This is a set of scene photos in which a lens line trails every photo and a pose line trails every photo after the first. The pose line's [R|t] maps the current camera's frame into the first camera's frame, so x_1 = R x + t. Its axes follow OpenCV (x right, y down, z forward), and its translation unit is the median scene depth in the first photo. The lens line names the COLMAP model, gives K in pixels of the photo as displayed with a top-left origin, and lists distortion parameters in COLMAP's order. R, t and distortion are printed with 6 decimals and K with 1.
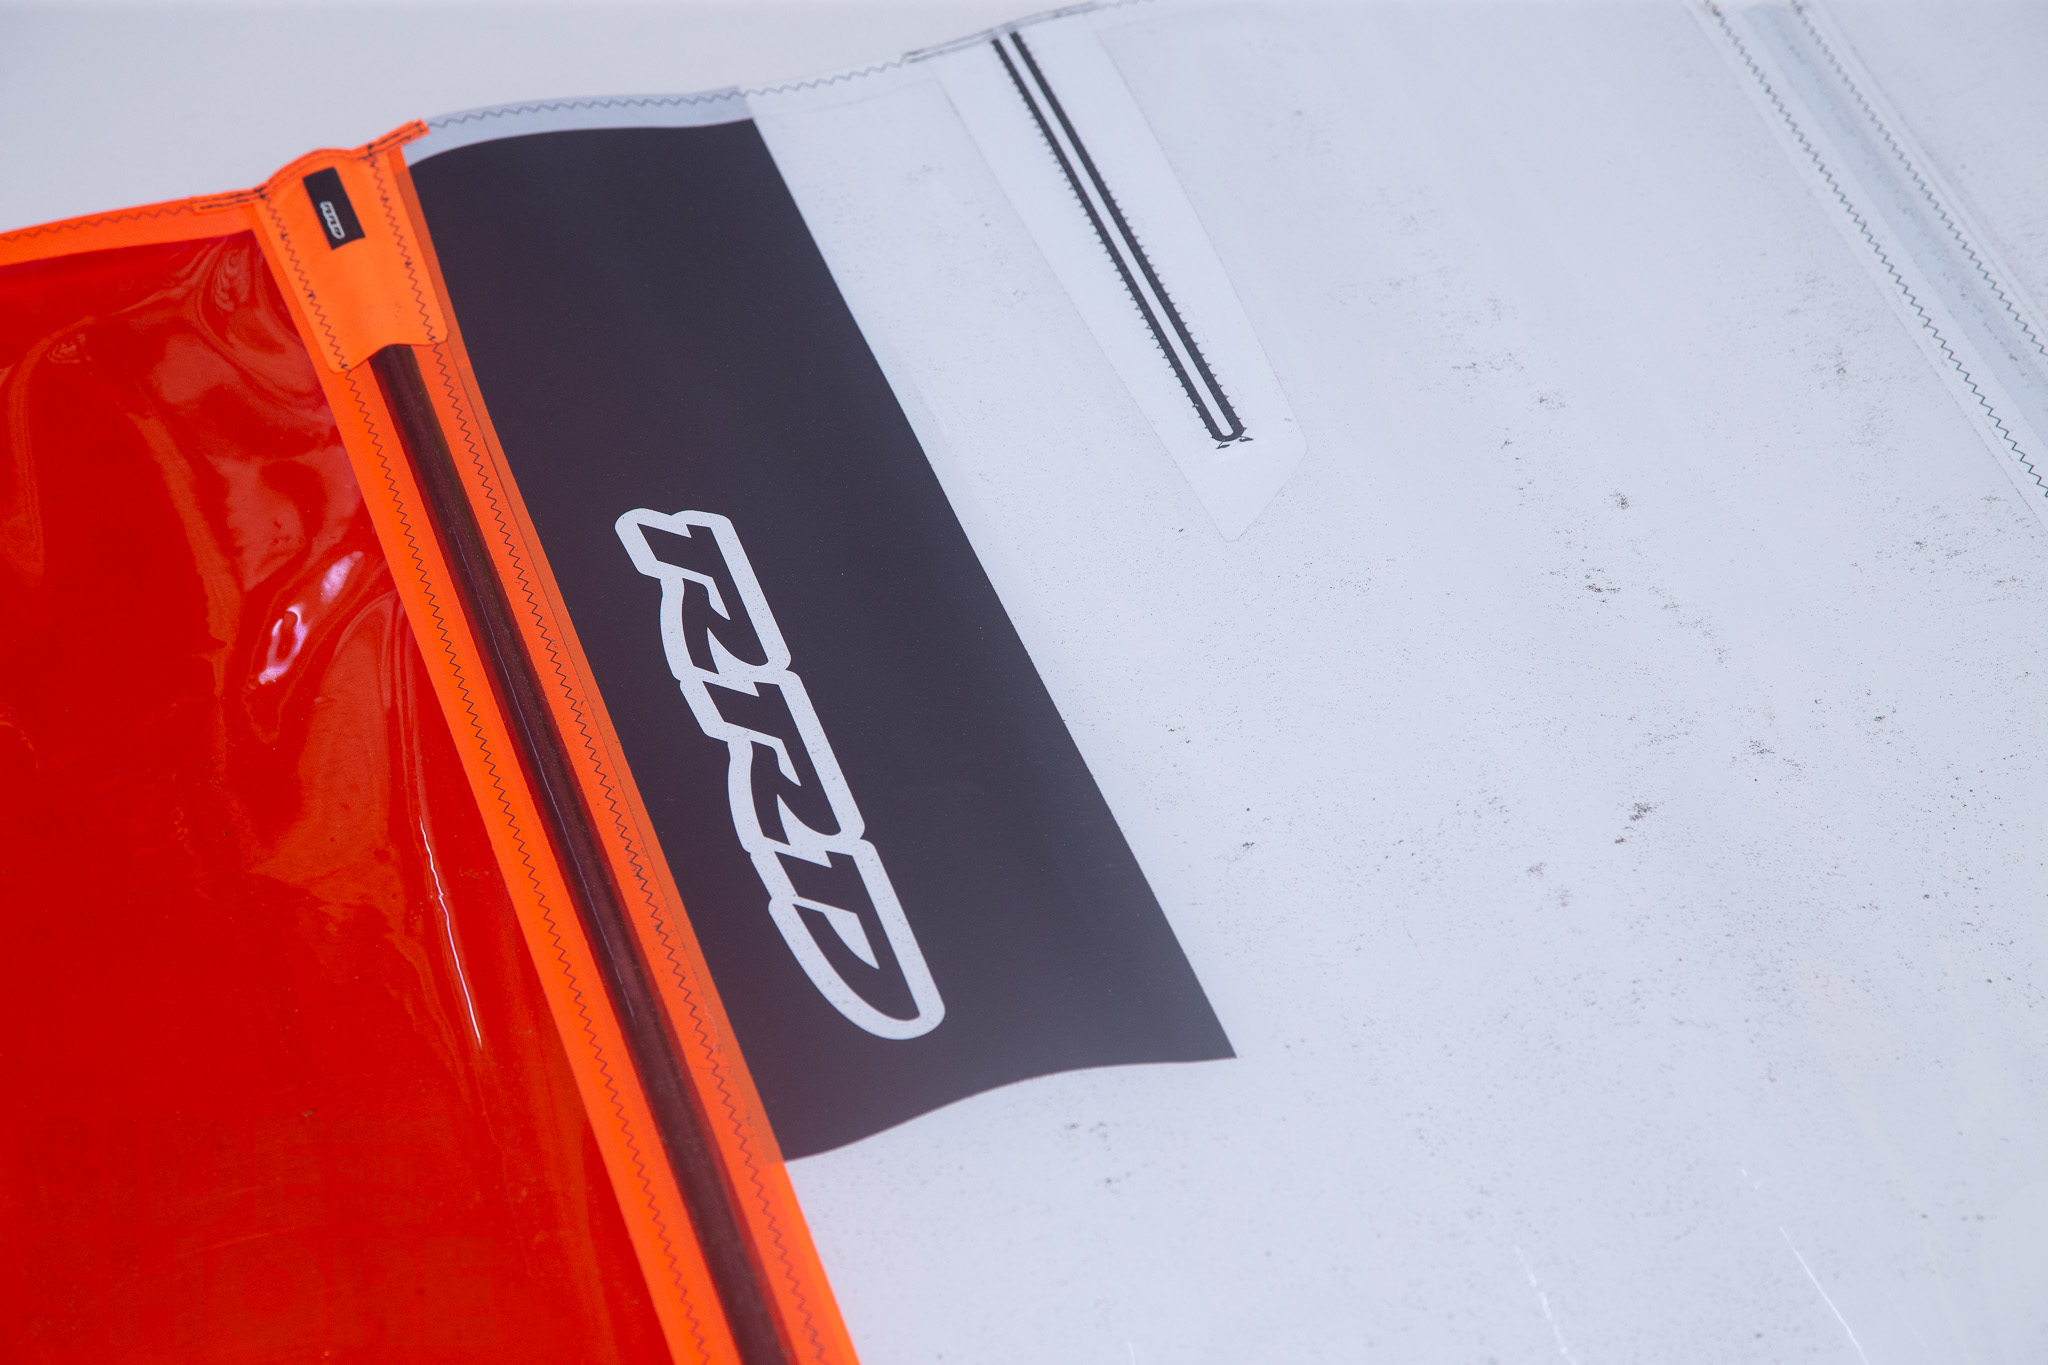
lens RADIAL K [[5707.4, 0, 1024.0], [0, 5707.4, 682.5], [0, 0, 1]] dist [0.602122, -0.086343]
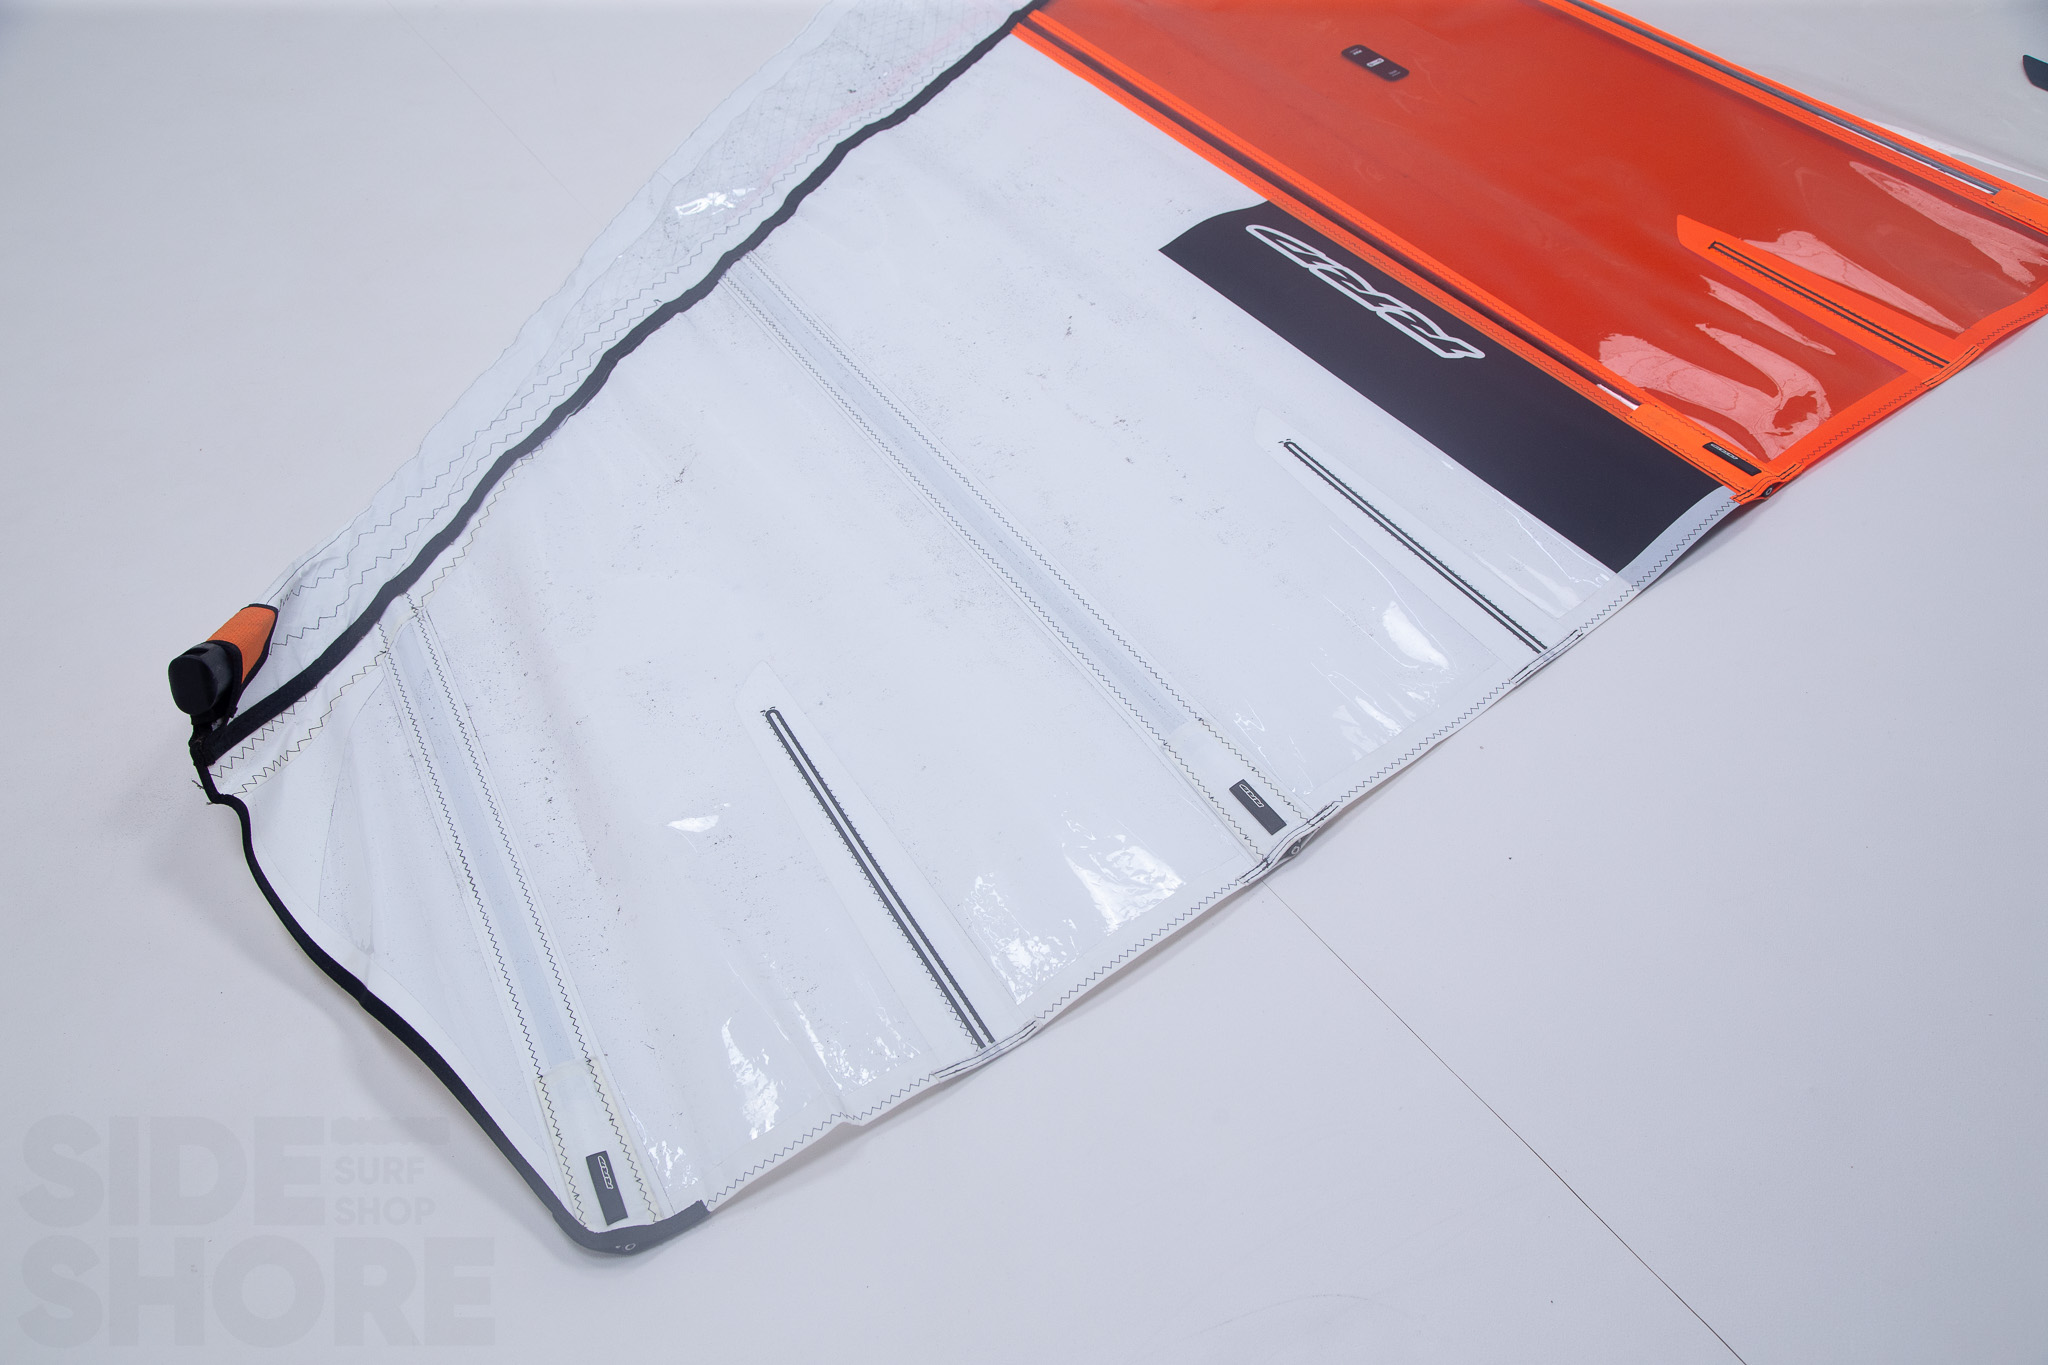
lens RADIAL K [[1802.5, 0, 1024.0], [0, 1802.5, 682.5], [0, 0, 1]] dist [-0.019206, -0.001434]
pose [[-0.943884, 0.300155, -0.137805, 0.293667], [-0.093841, 0.156318, 0.983239, -0.813977], [0.316665, 0.940995, -0.119379, 1.196547]]
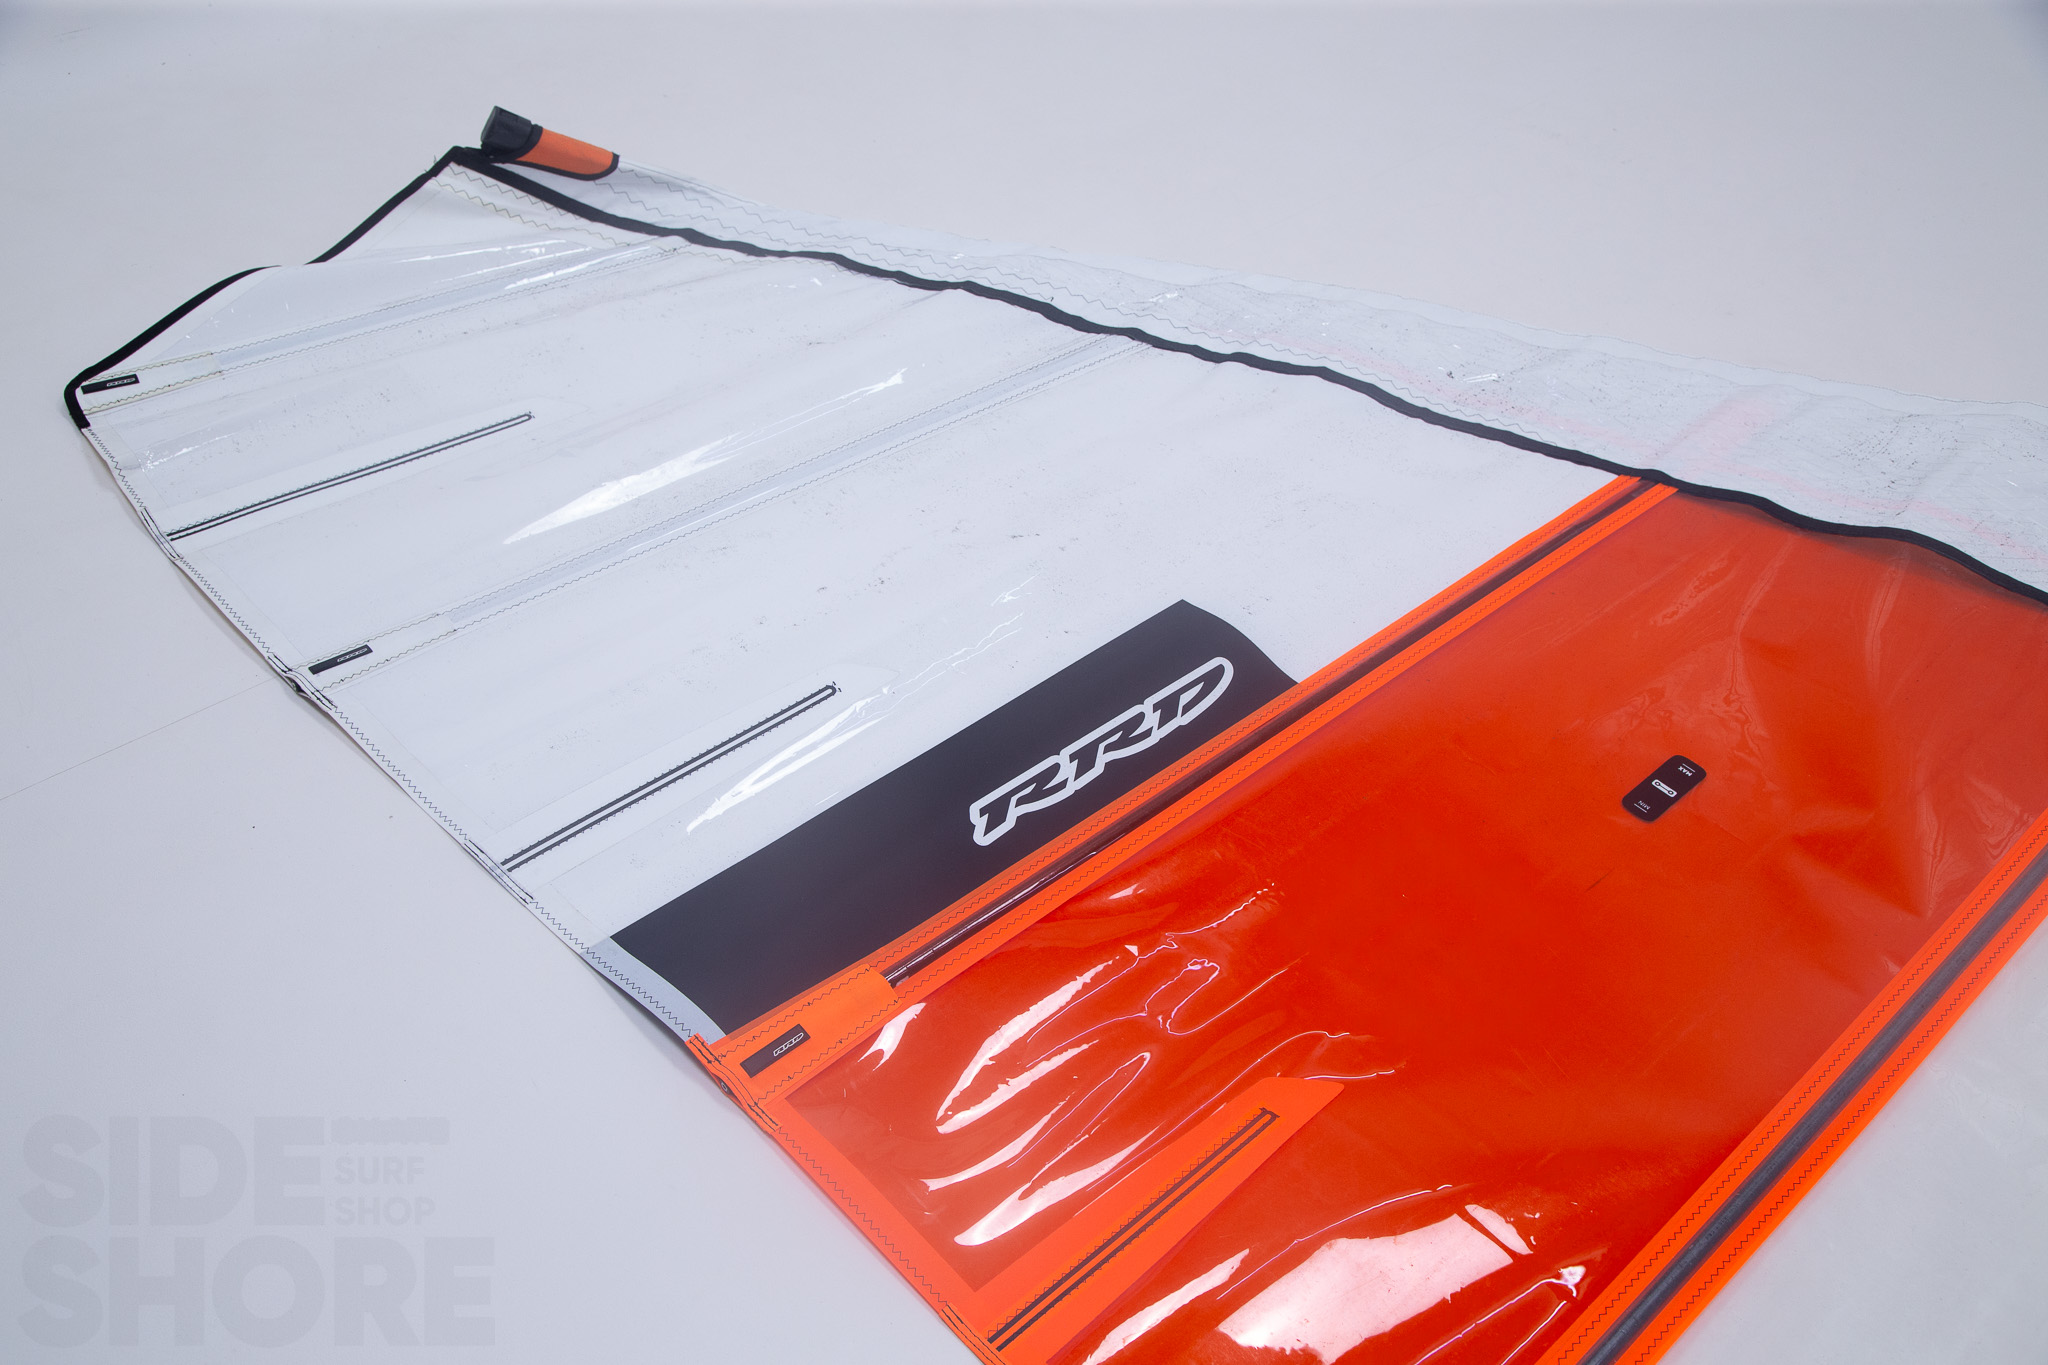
lens RADIAL K [[1802.5, 0, 1024.0], [0, 1802.5, 682.5], [0, 0, 1]] dist [-0.019206, -0.001434]
pose [[-0.427088, -0.604760, 0.672207, -0.527436], [0.511478, 0.451470, 0.731139, -0.580400], [-0.745645, 0.656080, 0.116504, 0.879597]]
